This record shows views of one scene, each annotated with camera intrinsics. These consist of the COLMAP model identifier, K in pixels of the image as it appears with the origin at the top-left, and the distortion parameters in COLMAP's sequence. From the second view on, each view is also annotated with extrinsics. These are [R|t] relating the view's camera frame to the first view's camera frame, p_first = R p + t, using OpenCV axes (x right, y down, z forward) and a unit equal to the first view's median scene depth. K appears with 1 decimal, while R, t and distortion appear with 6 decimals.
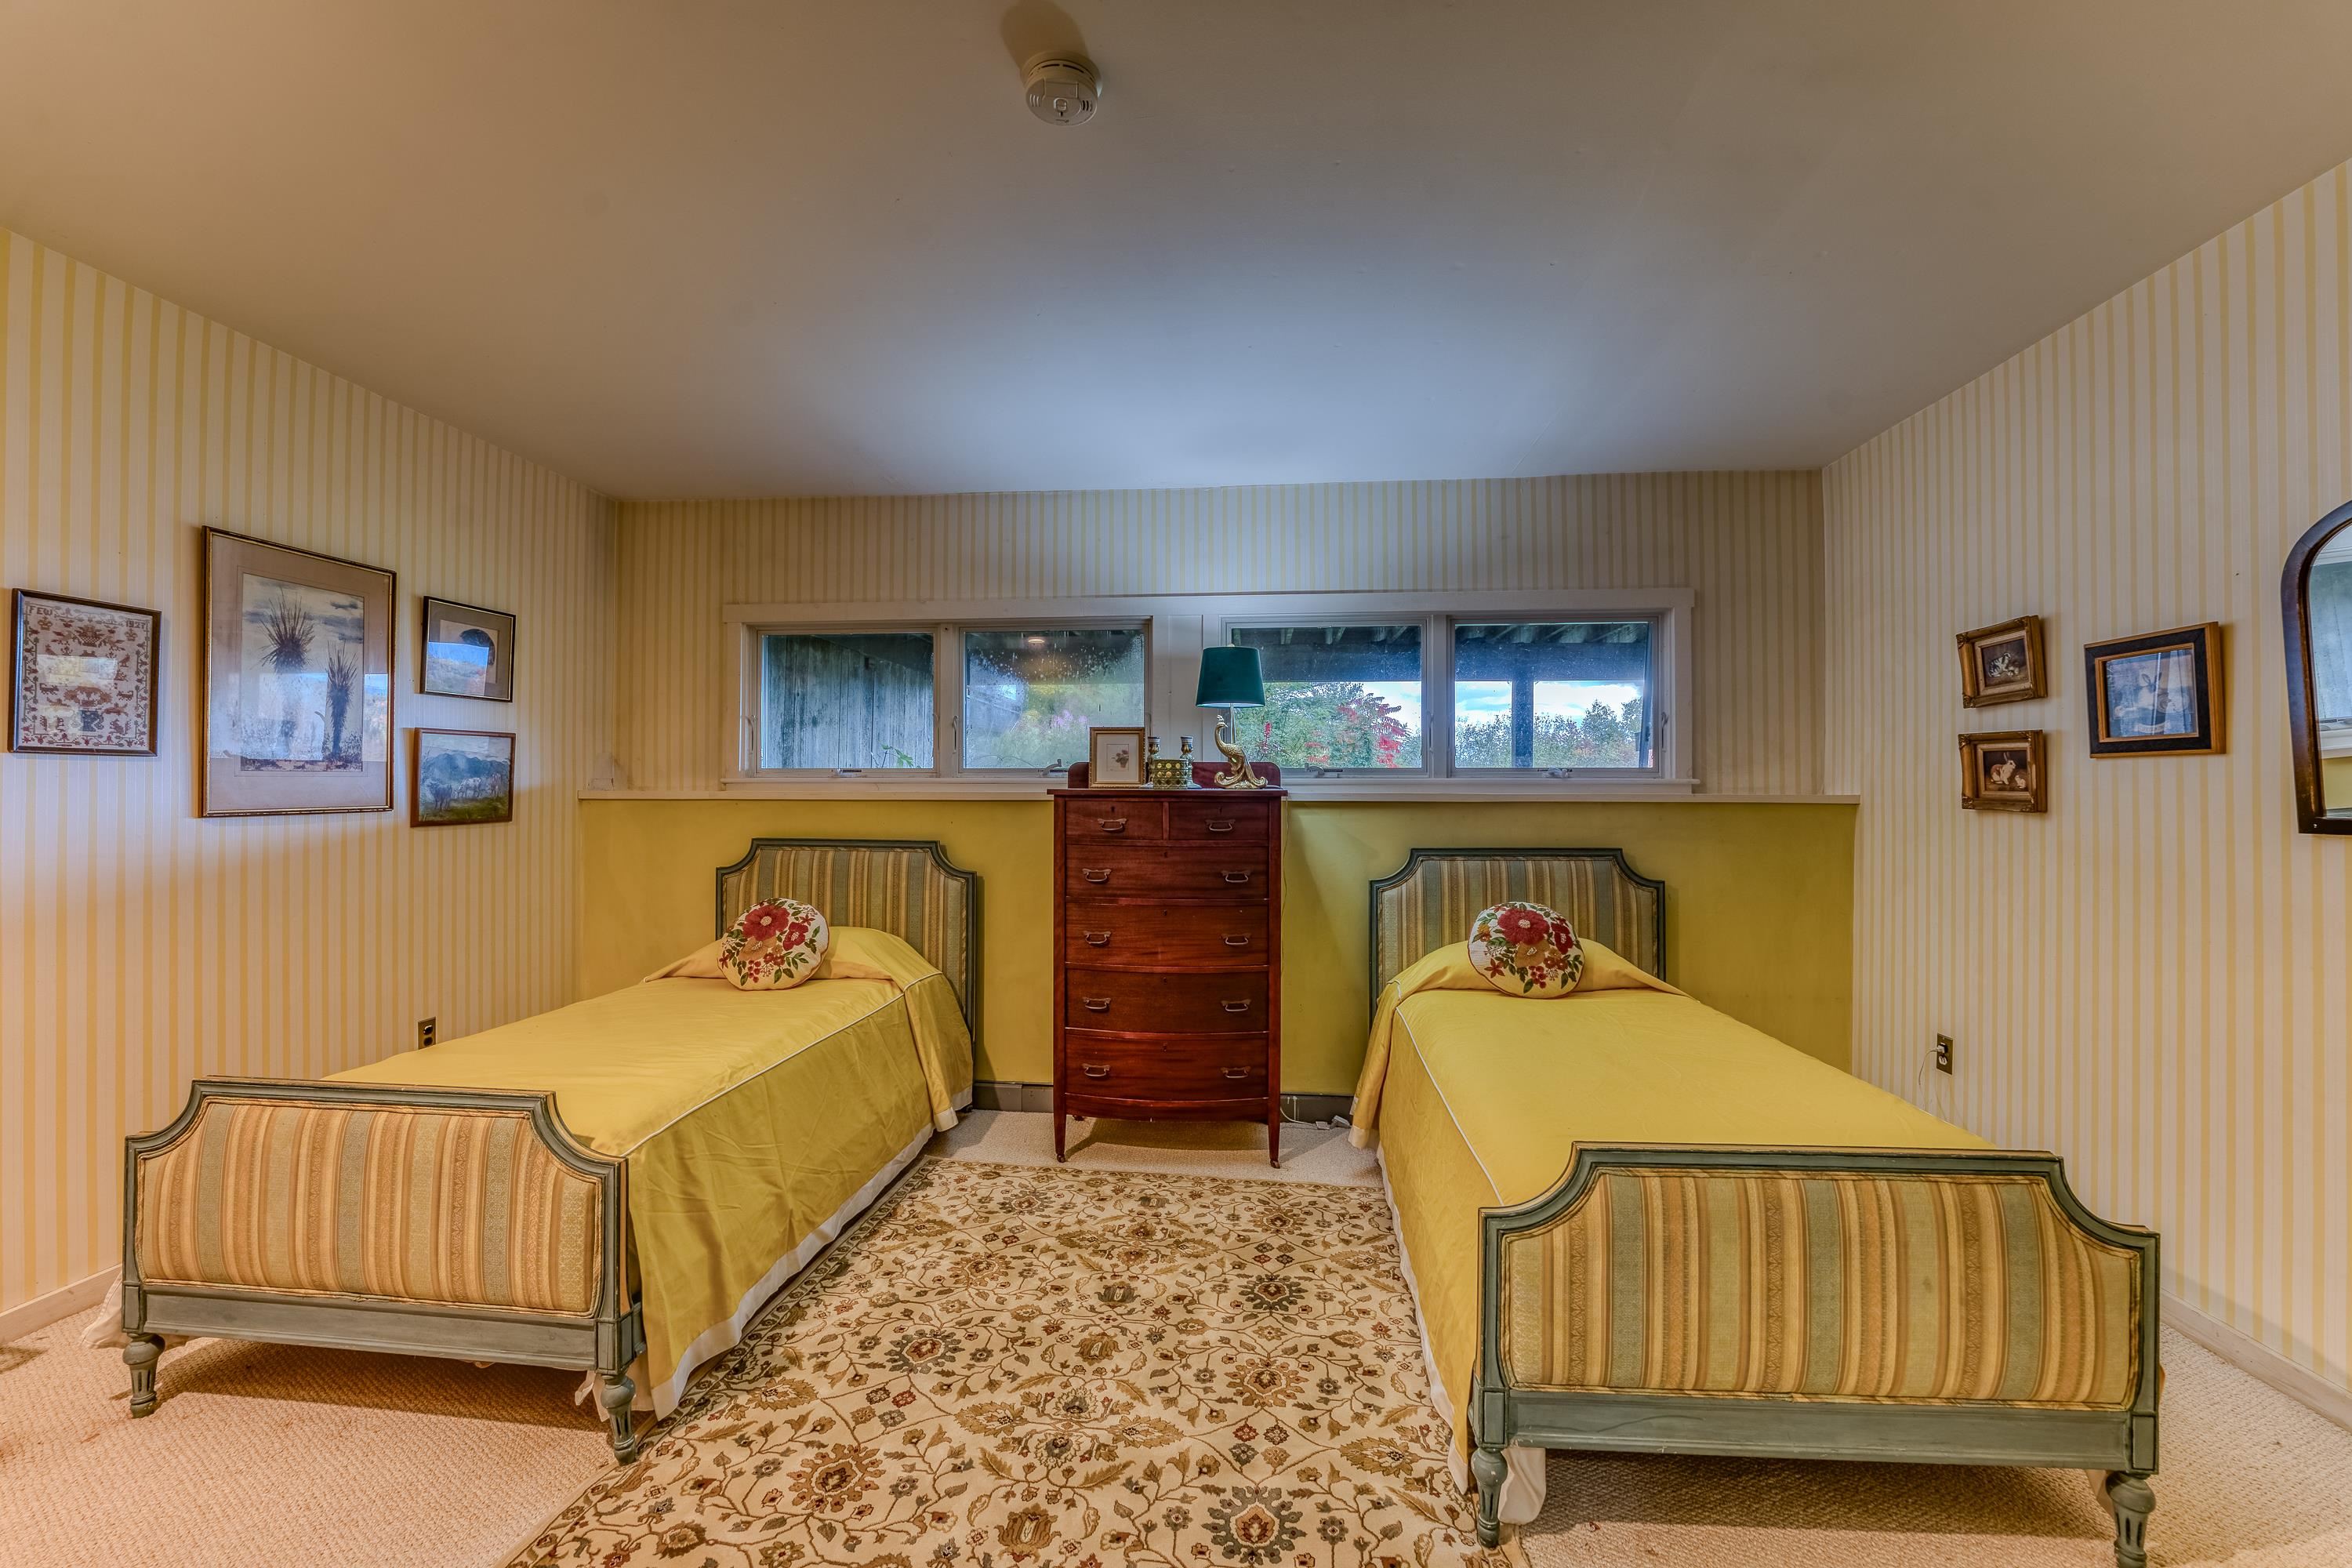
lens RADIAL K [[954.3, 0, 1169.4], [0, 954.3, 781.8], [0, 0, 1]] dist [-0.011337, -0.000192]
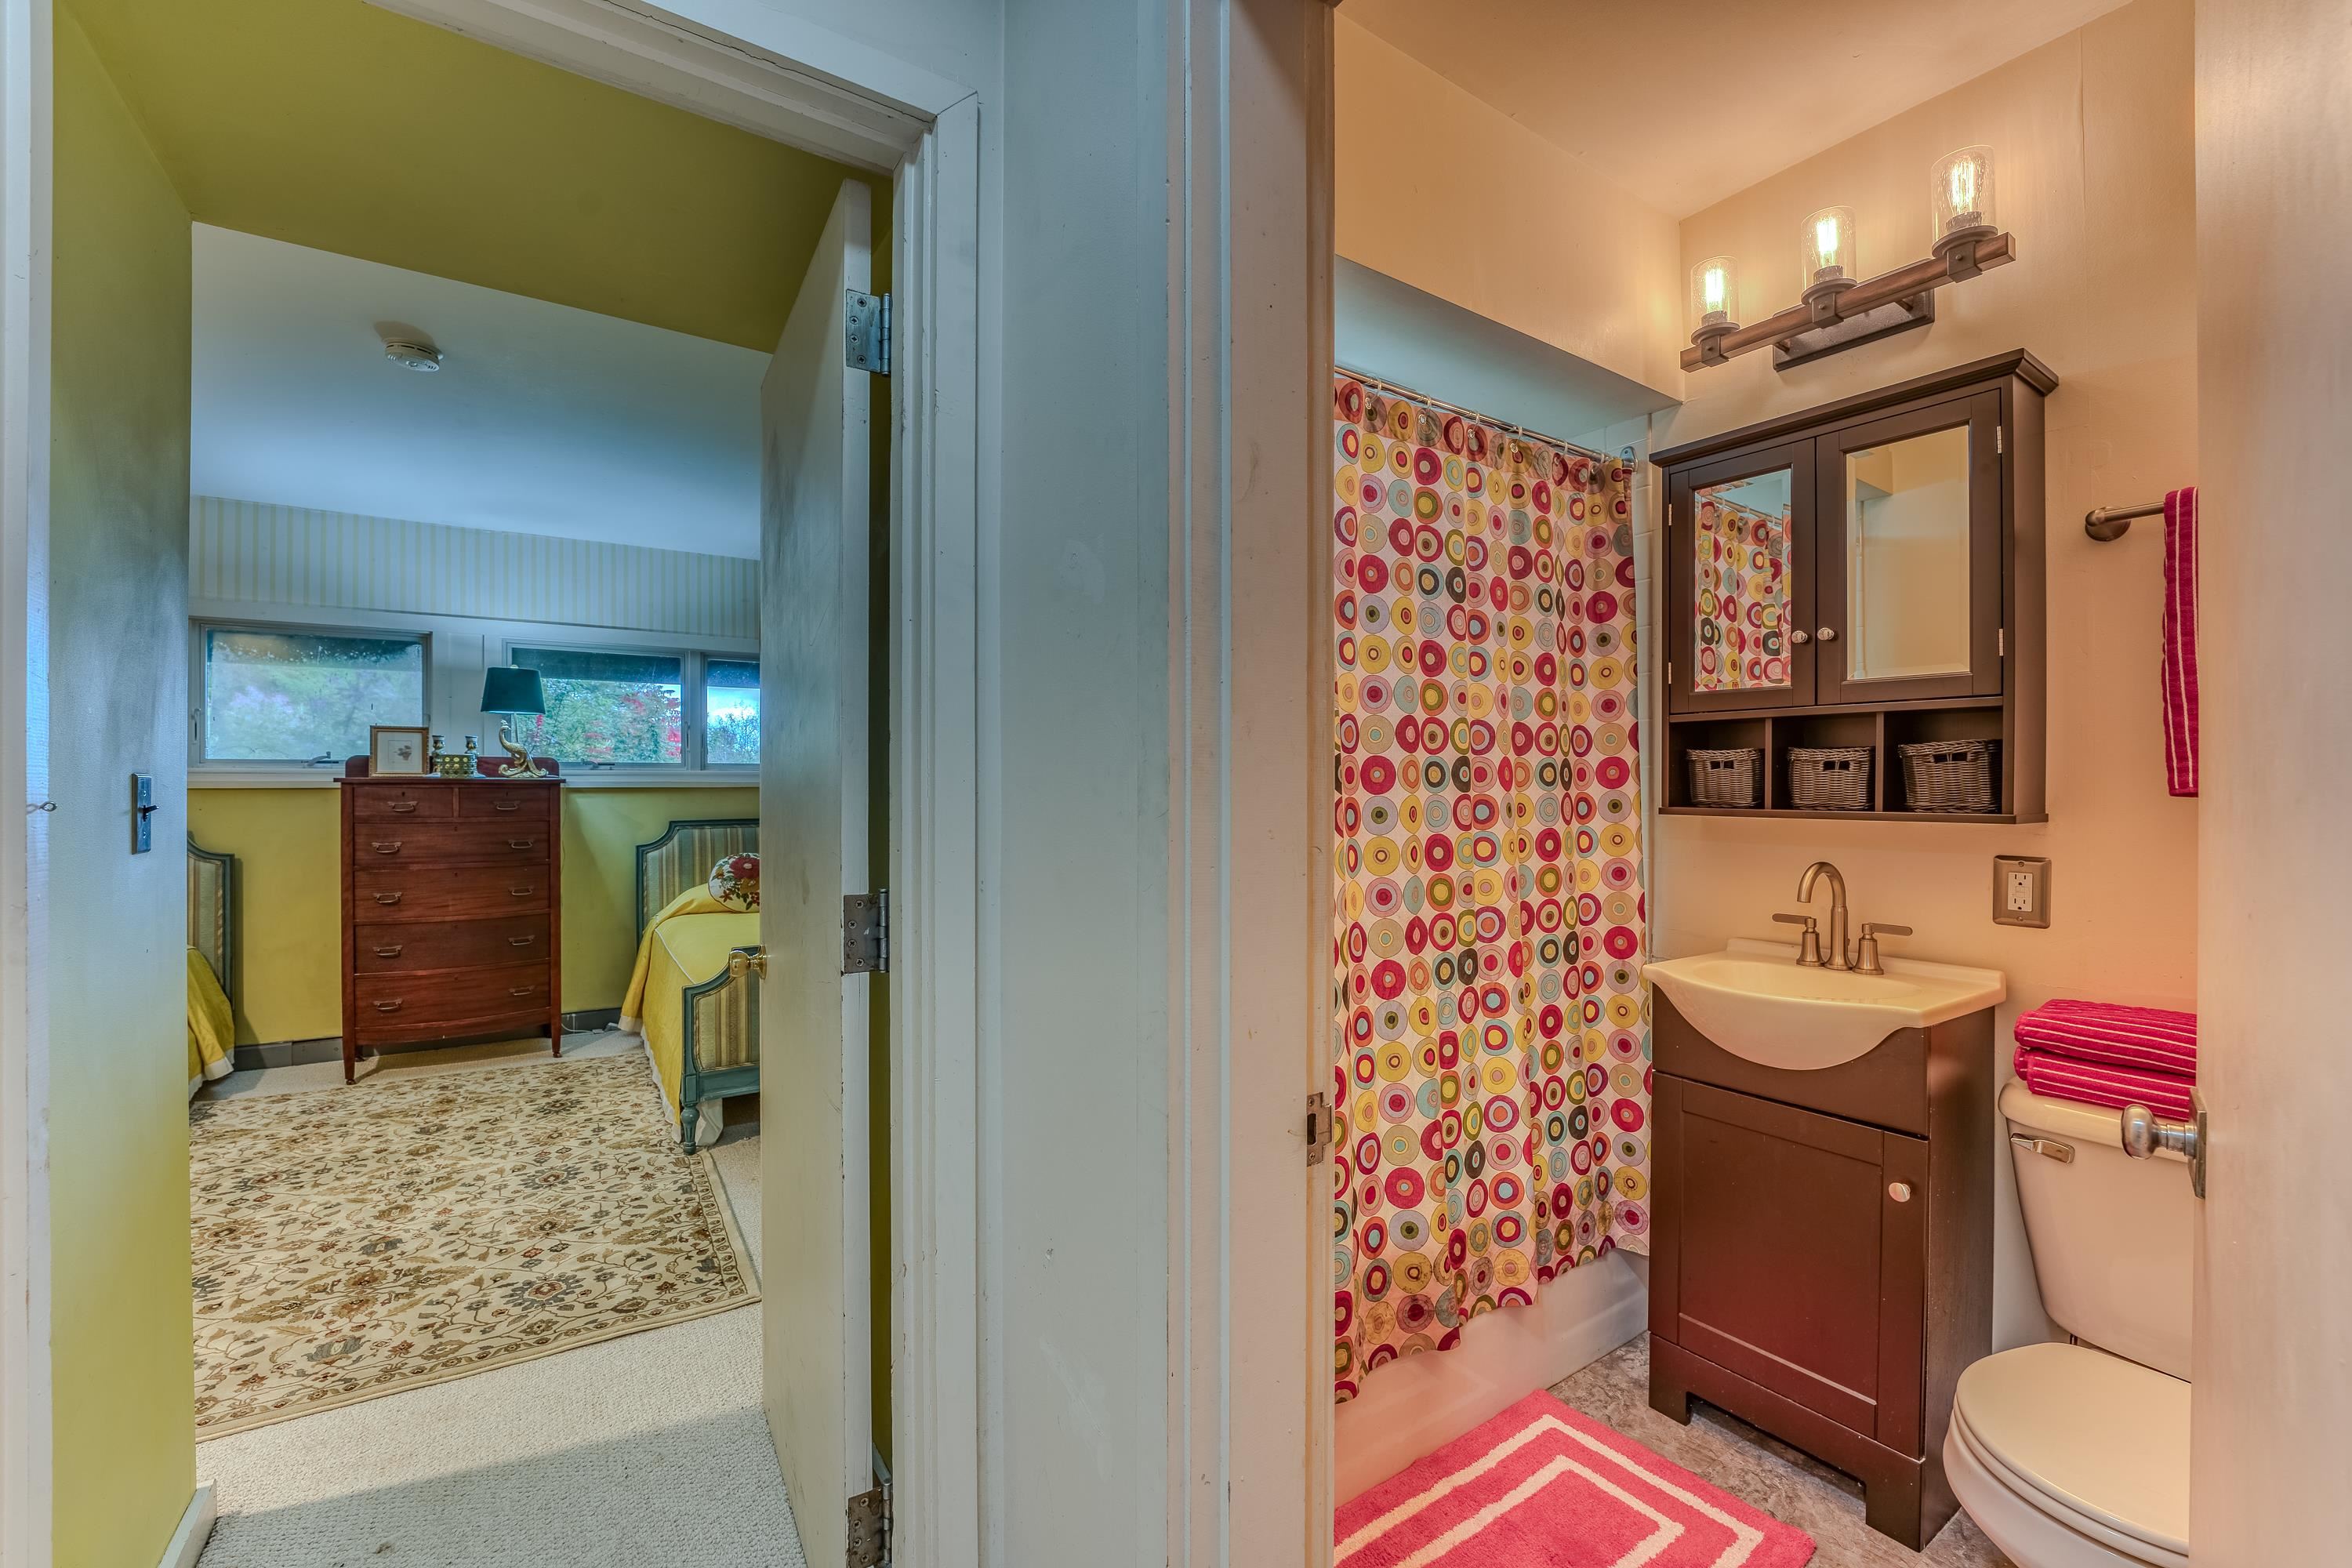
lens RADIAL K [[954.3, 0, 1169.4], [0, 954.3, 781.8], [0, 0, 1]] dist [-0.011337, -0.000192]
pose [[0.768133, -0.001753, 0.640288, -0.083903], [-0.002481, 0.999981, 0.005715, 0.003411], [-0.640286, -0.005978, 0.768114, -0.596701]]
